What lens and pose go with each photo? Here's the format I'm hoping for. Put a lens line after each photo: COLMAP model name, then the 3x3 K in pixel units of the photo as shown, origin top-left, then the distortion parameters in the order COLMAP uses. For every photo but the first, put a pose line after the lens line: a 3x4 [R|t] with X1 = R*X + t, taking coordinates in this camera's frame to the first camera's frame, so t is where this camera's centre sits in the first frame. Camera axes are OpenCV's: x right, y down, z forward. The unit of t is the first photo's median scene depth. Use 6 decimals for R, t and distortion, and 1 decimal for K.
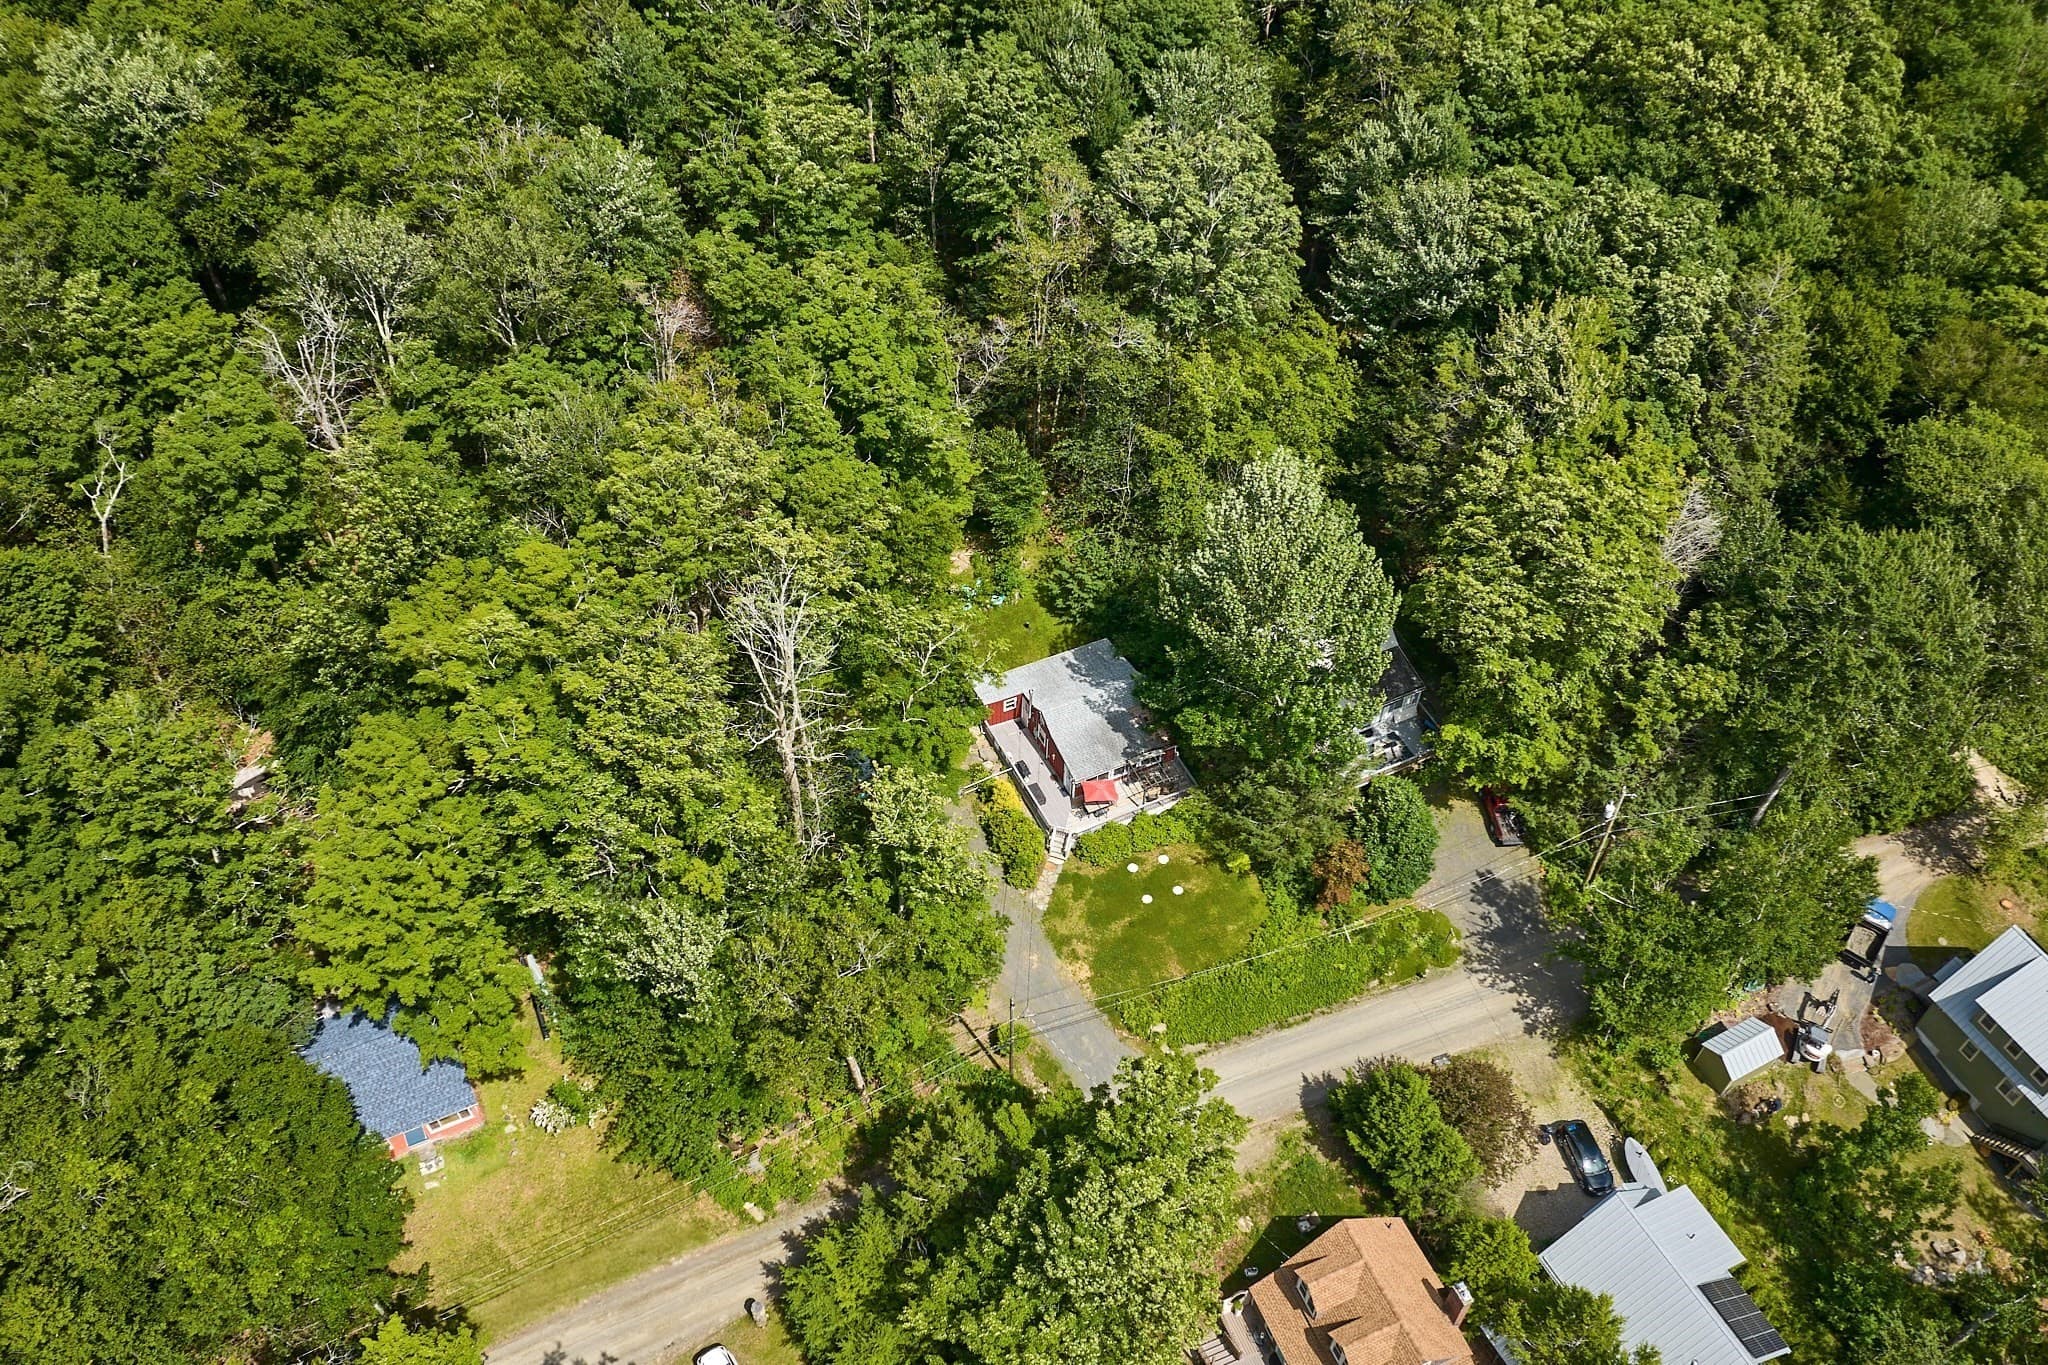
lens RADIAL K [[1351.5, 0, 1070.5], [0, 1351.5, 676.0], [0, 0, 1]] dist [-0.008712, -0.000891]
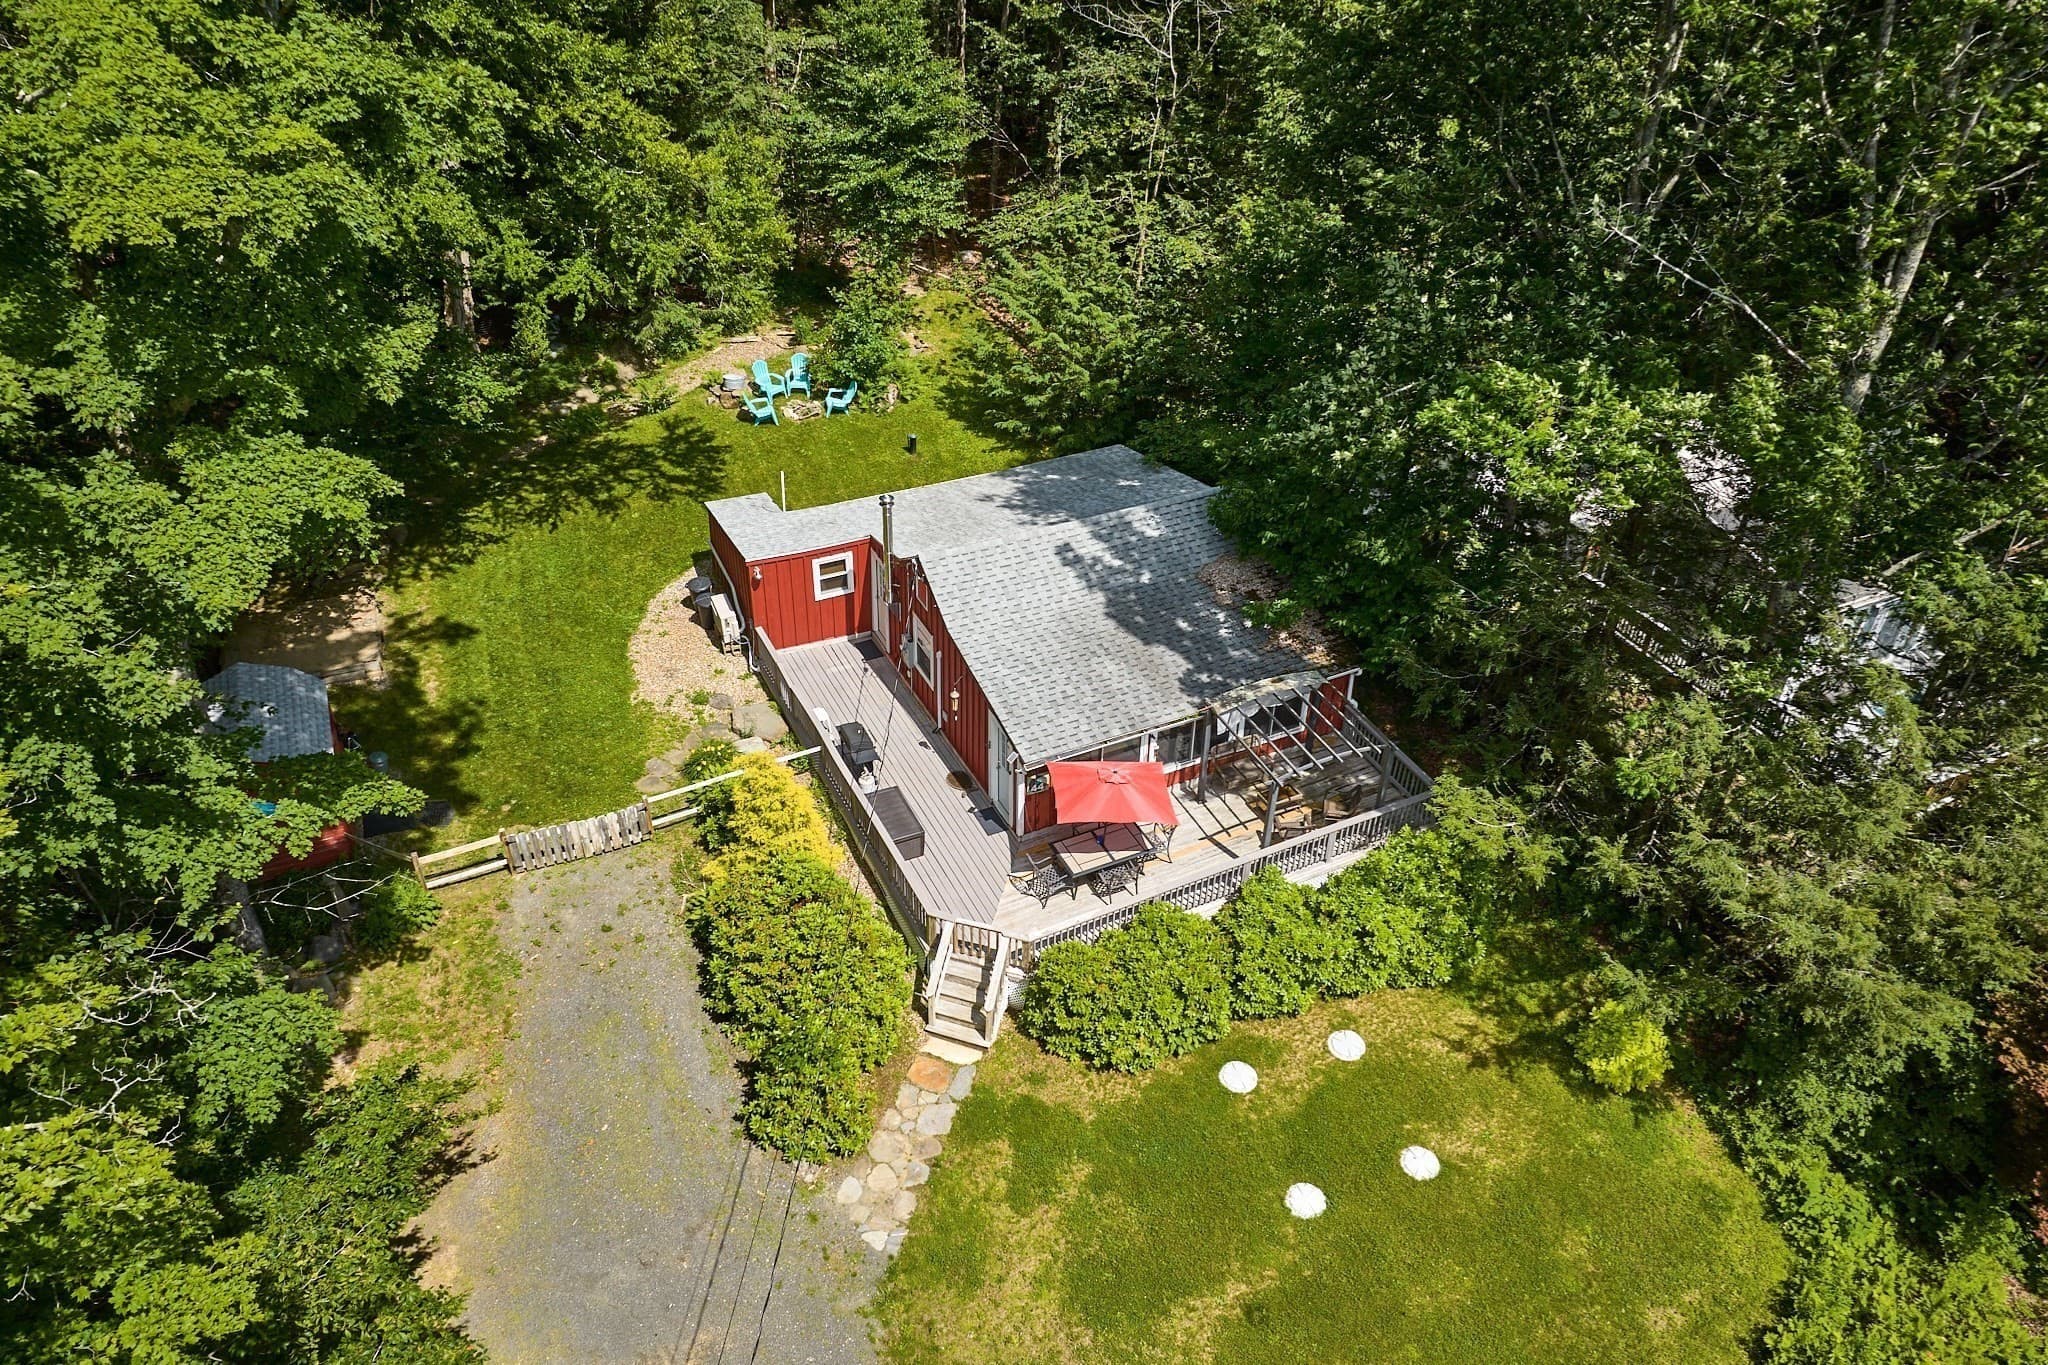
lens RADIAL K [[1351.5, 0, 1070.5], [0, 1351.5, 676.0], [0, 0, 1]] dist [-0.008712, -0.000891]
pose [[0.999919, -0.000540, 0.012733, 0.009381], [0.002903, 0.982477, -0.186360, 0.111444], [-0.012409, 0.186382, 0.982399, 0.709146]]
